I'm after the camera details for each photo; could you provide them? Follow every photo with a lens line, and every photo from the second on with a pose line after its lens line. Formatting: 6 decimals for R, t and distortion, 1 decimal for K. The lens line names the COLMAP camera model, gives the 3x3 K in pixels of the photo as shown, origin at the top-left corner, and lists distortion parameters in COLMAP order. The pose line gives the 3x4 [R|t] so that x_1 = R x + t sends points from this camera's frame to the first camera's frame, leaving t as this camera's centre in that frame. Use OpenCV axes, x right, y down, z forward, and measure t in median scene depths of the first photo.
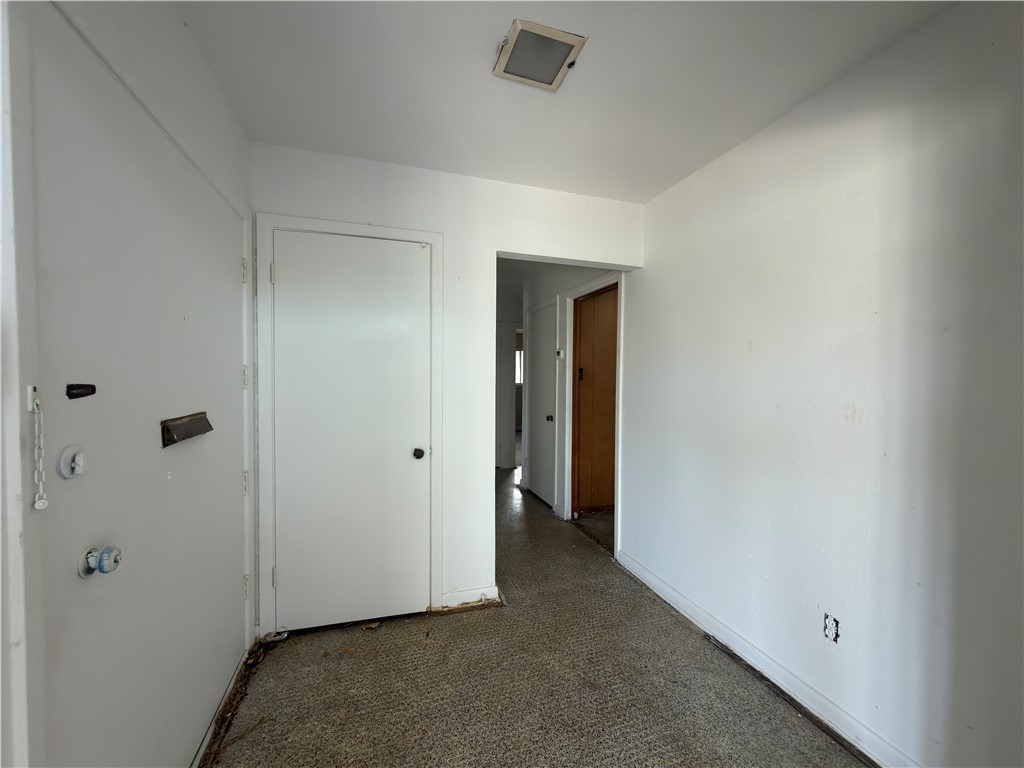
lens RADIAL K [[407.2, 0, 513.1], [0, 407.2, 386.2], [0, 0, 1]] dist [-0.001152, 0.000840]
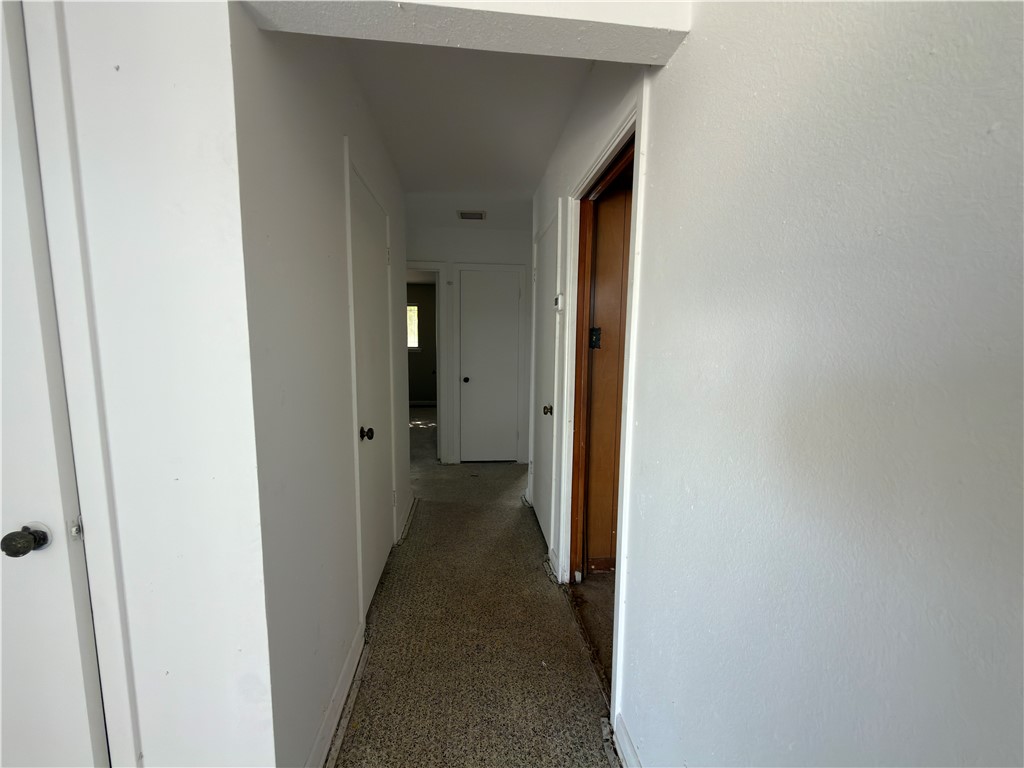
lens RADIAL K [[407.2, 0, 513.1], [0, 407.2, 382.9], [0, 0, 1]] dist [-0.001152, 0.000840]
pose [[0.977340, 0.027589, -0.209870, 0.179839], [-0.009072, 0.996018, 0.088687, -0.017293], [0.211482, -0.084773, 0.973699, 0.427100]]
